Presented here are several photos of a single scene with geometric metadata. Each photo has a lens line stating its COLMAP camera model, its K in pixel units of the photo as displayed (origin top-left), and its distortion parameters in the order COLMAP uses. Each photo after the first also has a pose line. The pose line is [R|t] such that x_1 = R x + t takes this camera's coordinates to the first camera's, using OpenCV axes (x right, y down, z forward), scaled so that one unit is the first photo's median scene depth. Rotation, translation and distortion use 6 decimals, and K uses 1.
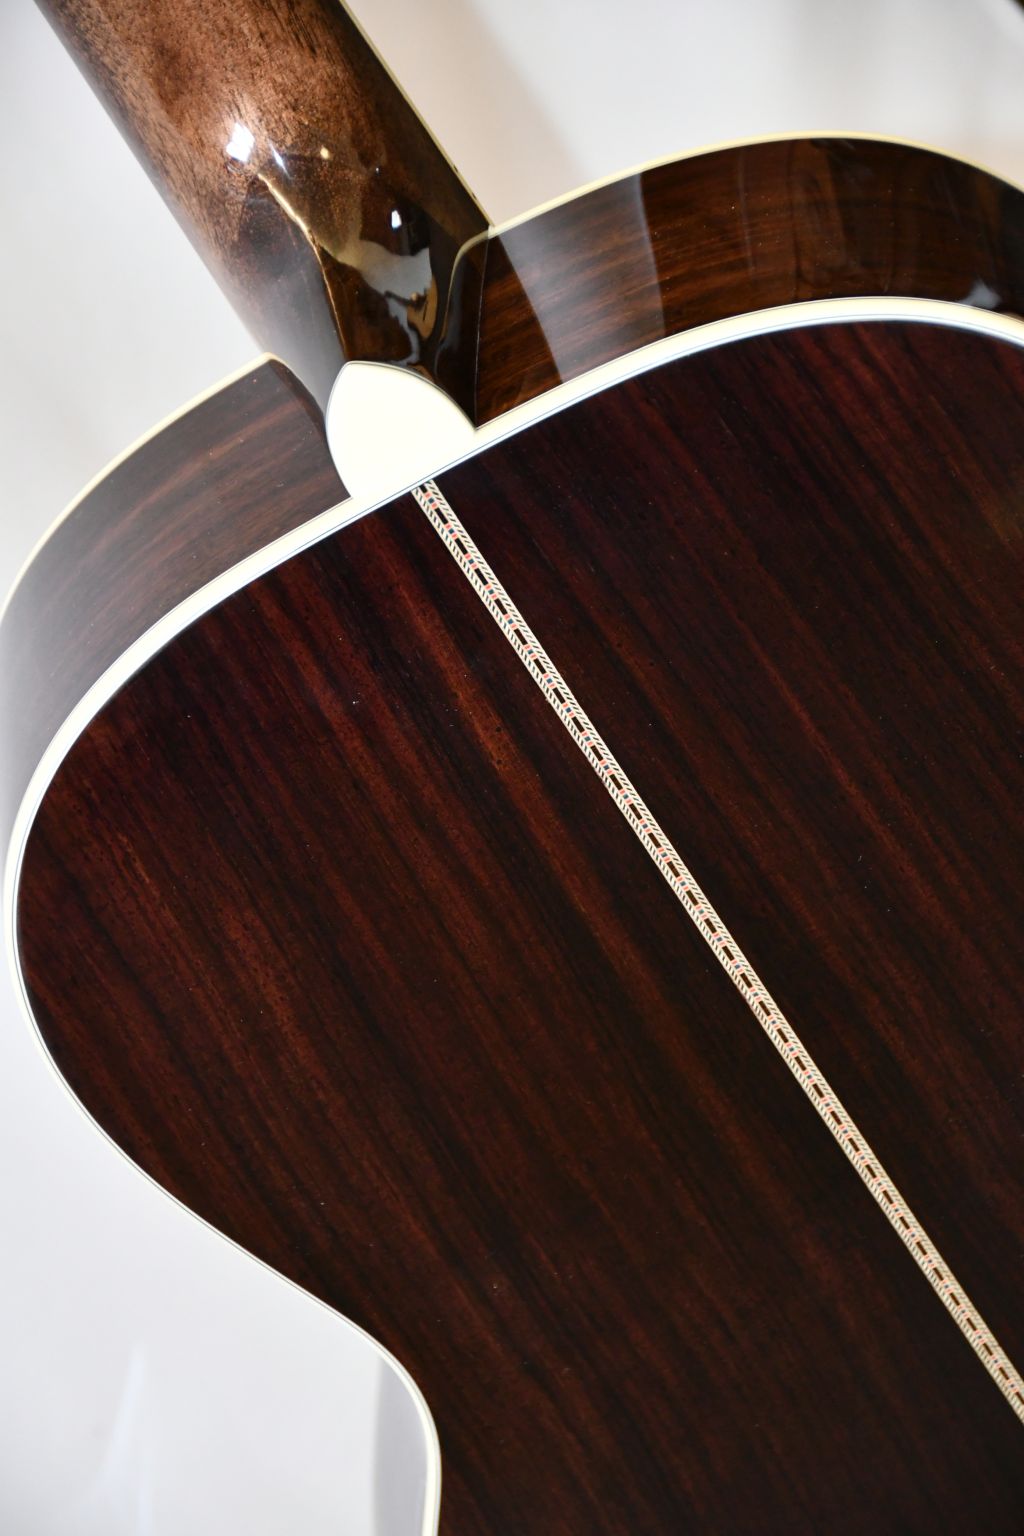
lens RADIAL K [[6025.0, 0, 512.5], [0, 6025.0, 767.5], [0, 0, 1]] dist [-0.086222, 0.000000]
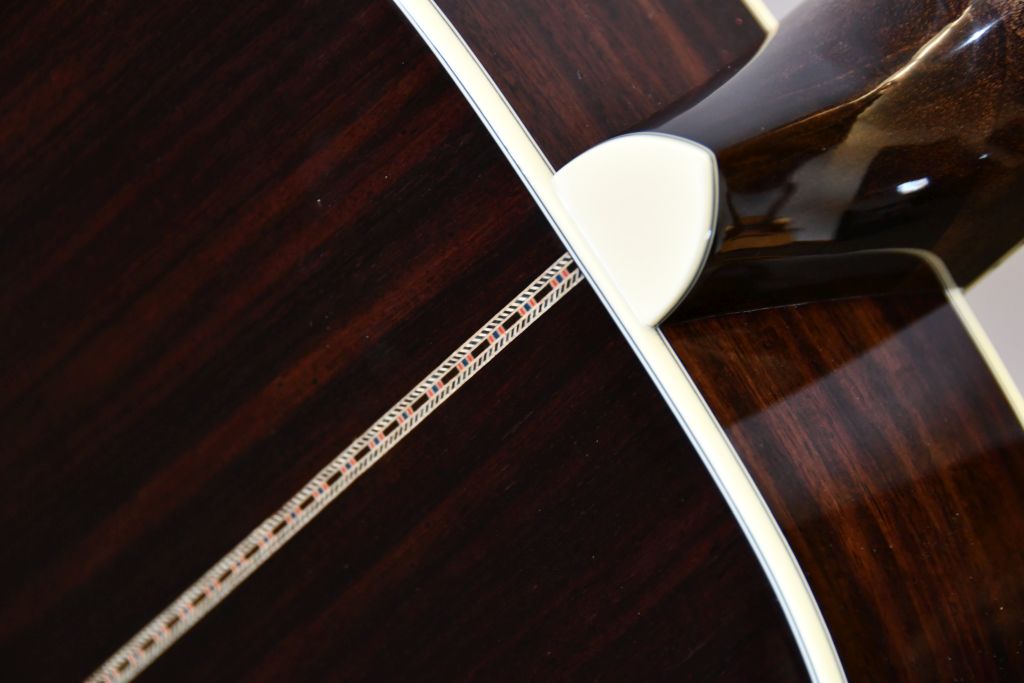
lens RADIAL K [[3577.1, 0, 511.3], [0, 3577.1, 340.7], [0, 0, 1]] dist [0.034665, 0.000000]
pose [[0.115243, 0.992157, 0.048411, -0.027982], [-0.986170, 0.108432, 0.125342, -0.093078], [0.119109, -0.062186, 0.990932, 0.537431]]
